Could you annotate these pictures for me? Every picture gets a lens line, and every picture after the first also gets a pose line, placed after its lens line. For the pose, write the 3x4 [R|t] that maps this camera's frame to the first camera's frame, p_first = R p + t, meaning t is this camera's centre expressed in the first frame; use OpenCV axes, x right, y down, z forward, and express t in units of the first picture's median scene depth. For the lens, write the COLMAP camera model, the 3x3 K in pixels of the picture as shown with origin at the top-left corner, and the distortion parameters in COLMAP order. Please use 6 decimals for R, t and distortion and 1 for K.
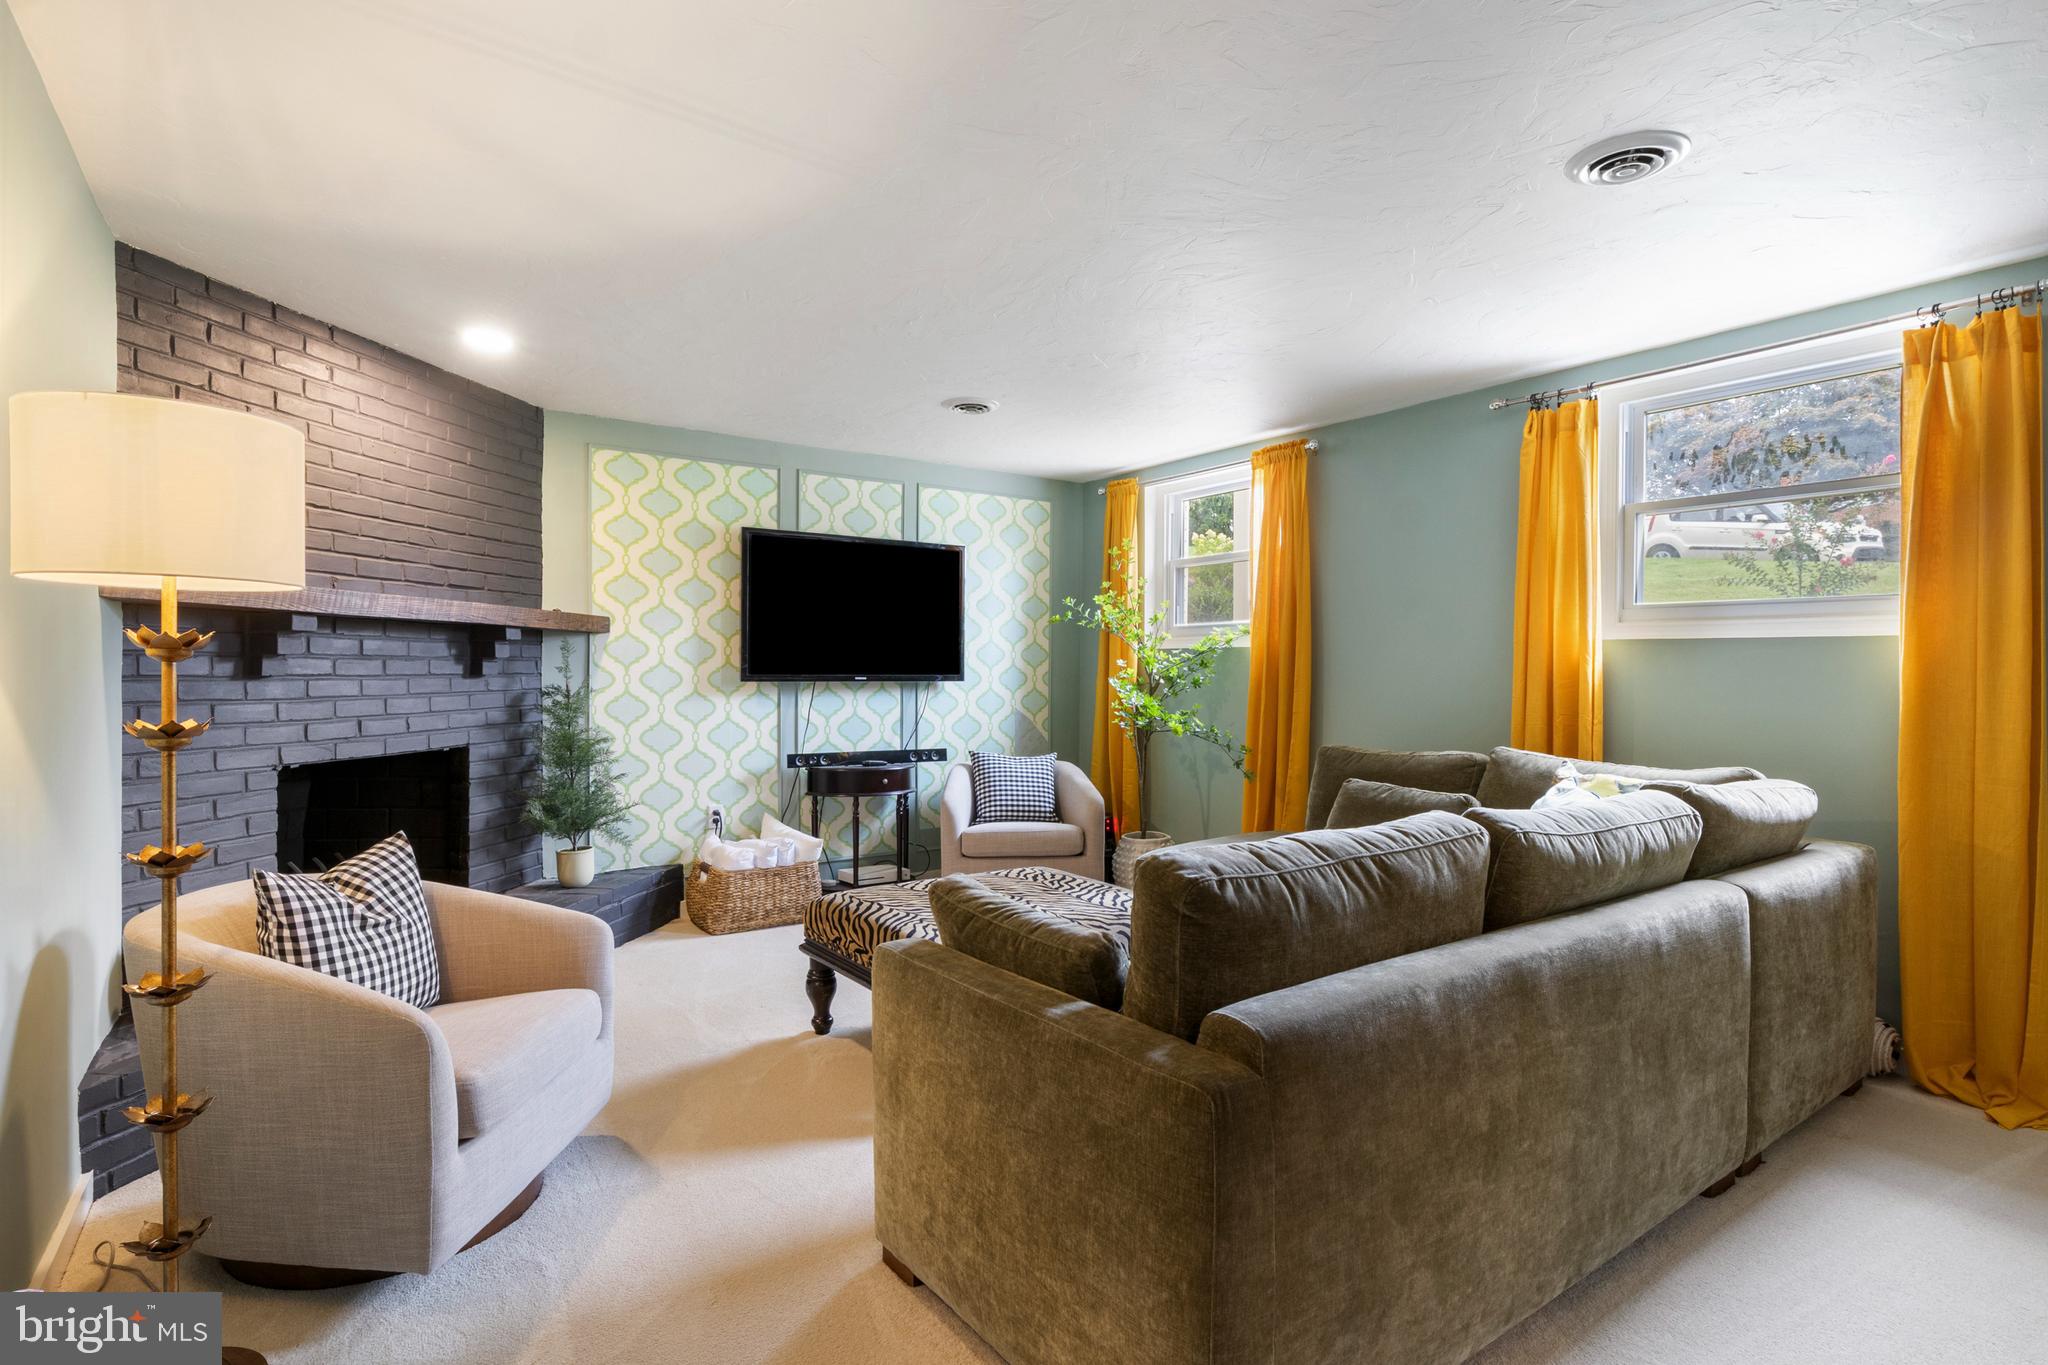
lens RADIAL K [[1036.5, 0, 1024.9], [0, 1036.5, 678.1], [0, 0, 1]] dist [-0.004551, -0.000855]
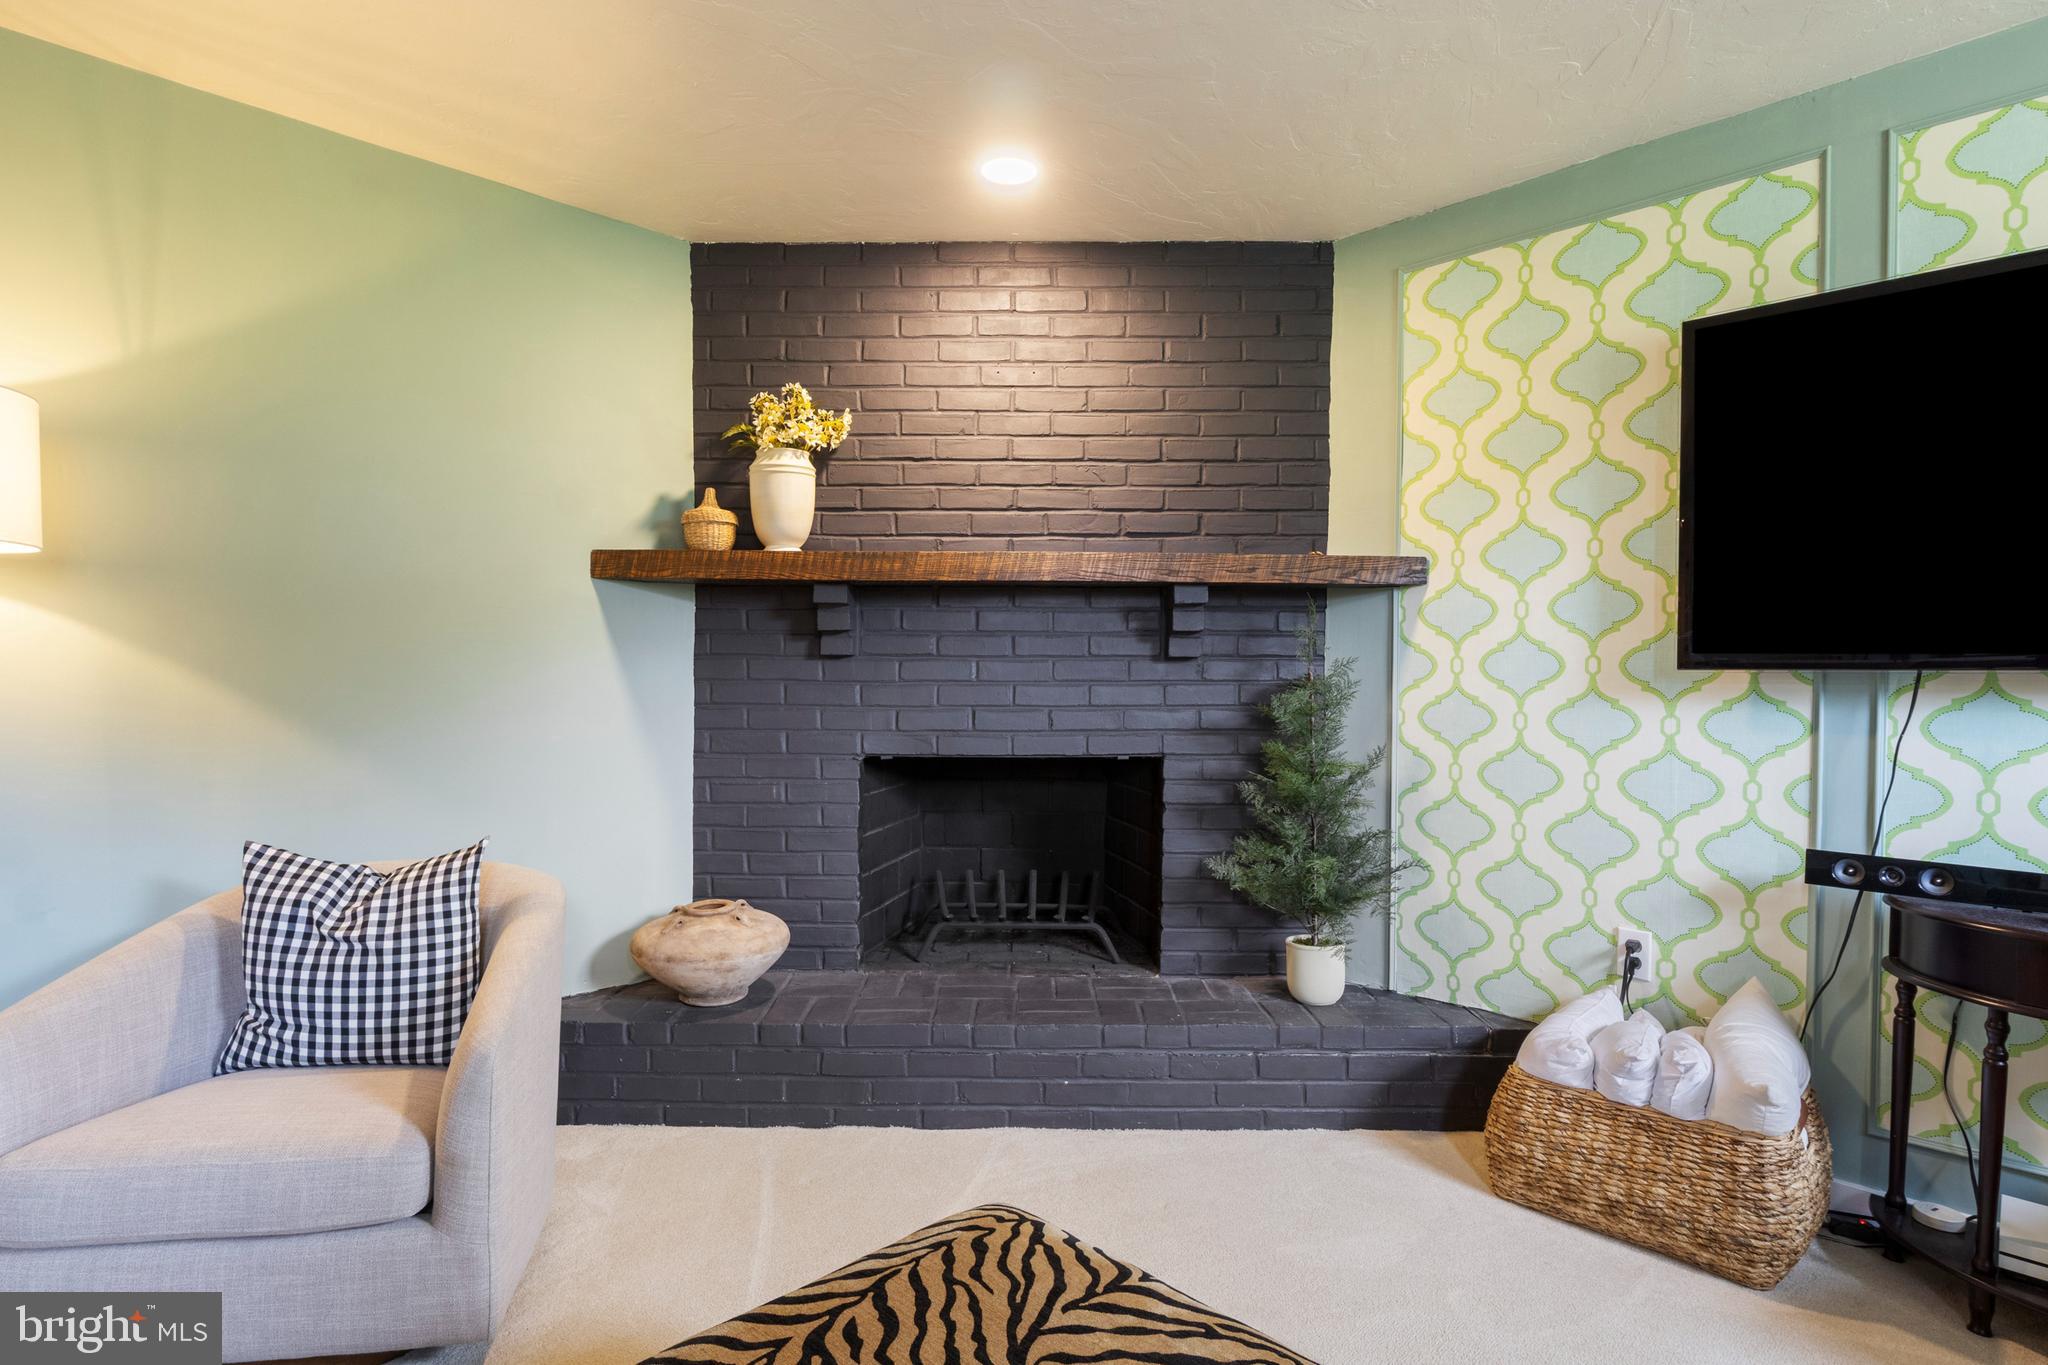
lens RADIAL K [[1036.5, 0, 1023.7], [0, 1036.5, 692.0], [0, 0, 1]] dist [-0.004551, -0.000855]
pose [[0.153150, 0.014397, -0.988098, 0.133355], [-0.011634, 0.999851, 0.012765, 0.011184], [0.988135, 0.009540, 0.153294, 0.687955]]
